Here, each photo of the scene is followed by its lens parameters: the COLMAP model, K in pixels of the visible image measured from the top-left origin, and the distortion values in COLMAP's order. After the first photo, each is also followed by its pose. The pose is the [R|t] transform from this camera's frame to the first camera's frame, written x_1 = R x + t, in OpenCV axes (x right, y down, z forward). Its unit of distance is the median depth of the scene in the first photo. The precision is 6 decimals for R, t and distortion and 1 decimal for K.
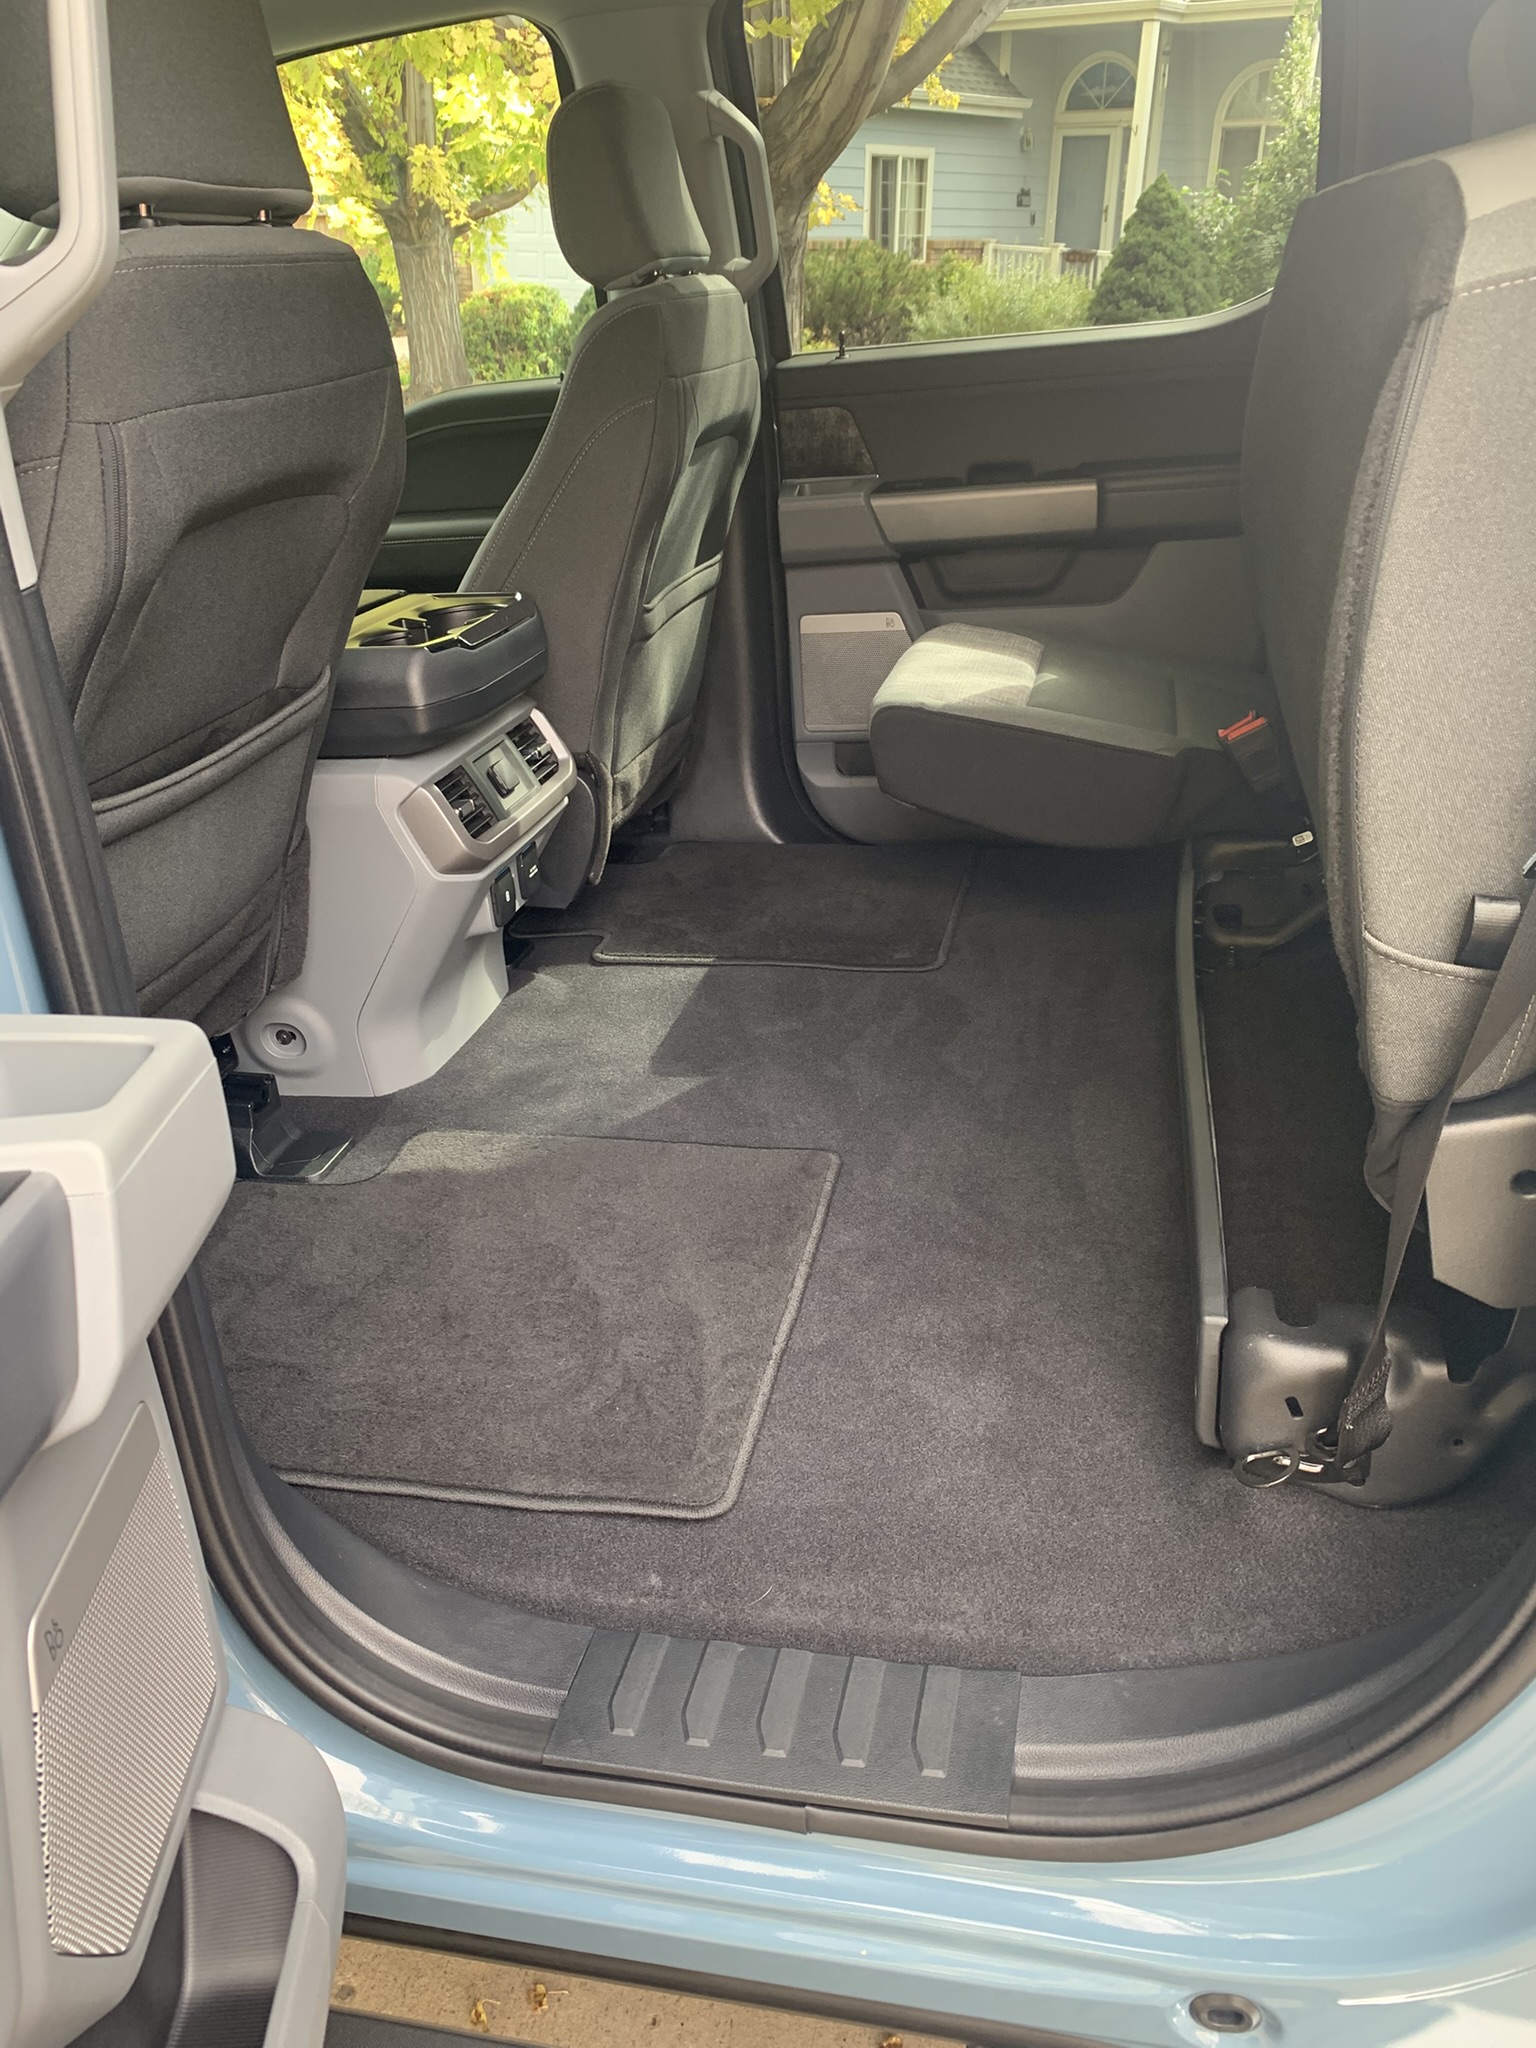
lens RADIAL K [[1583.1, 0, 759.2], [0, 1583.1, 1024.4], [0, 0, 1]] dist [-0.013519, 0.017291]
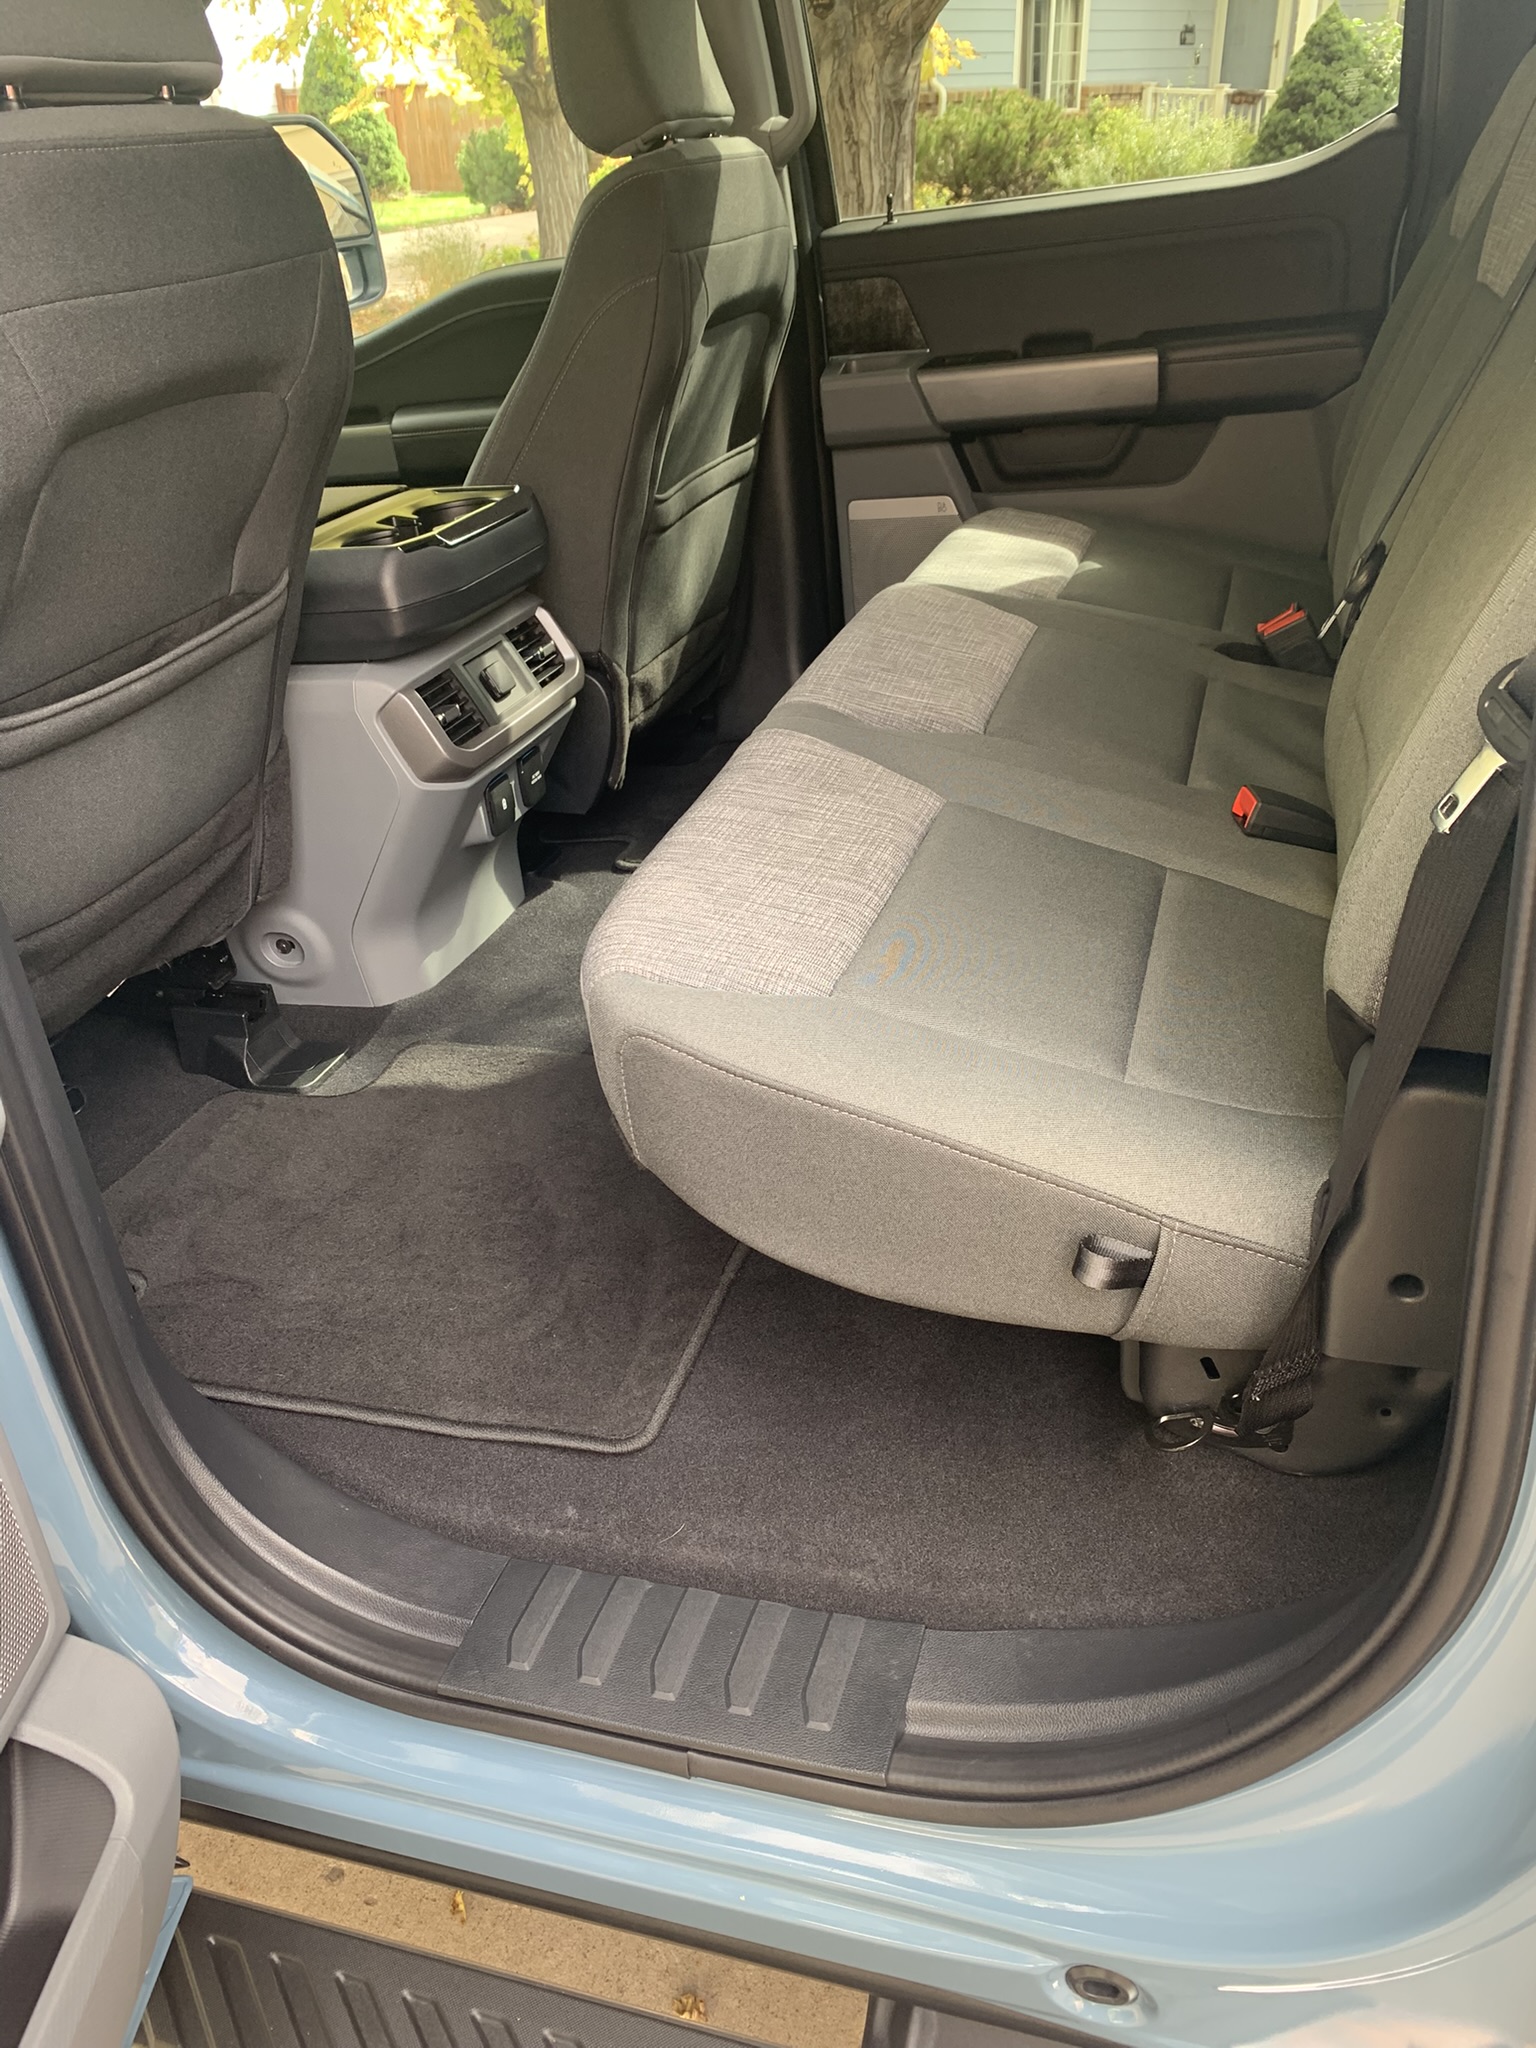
lens RADIAL K [[1583.1, 0, 765.0], [0, 1583.1, 1025.4], [0, 0, 1]] dist [-0.013519, 0.017291]
pose [[0.995900, 0.013039, -0.089512, 0.111584], [-0.006659, 0.997440, 0.071204, -0.018442], [0.090211, -0.070316, 0.993437, 0.040959]]
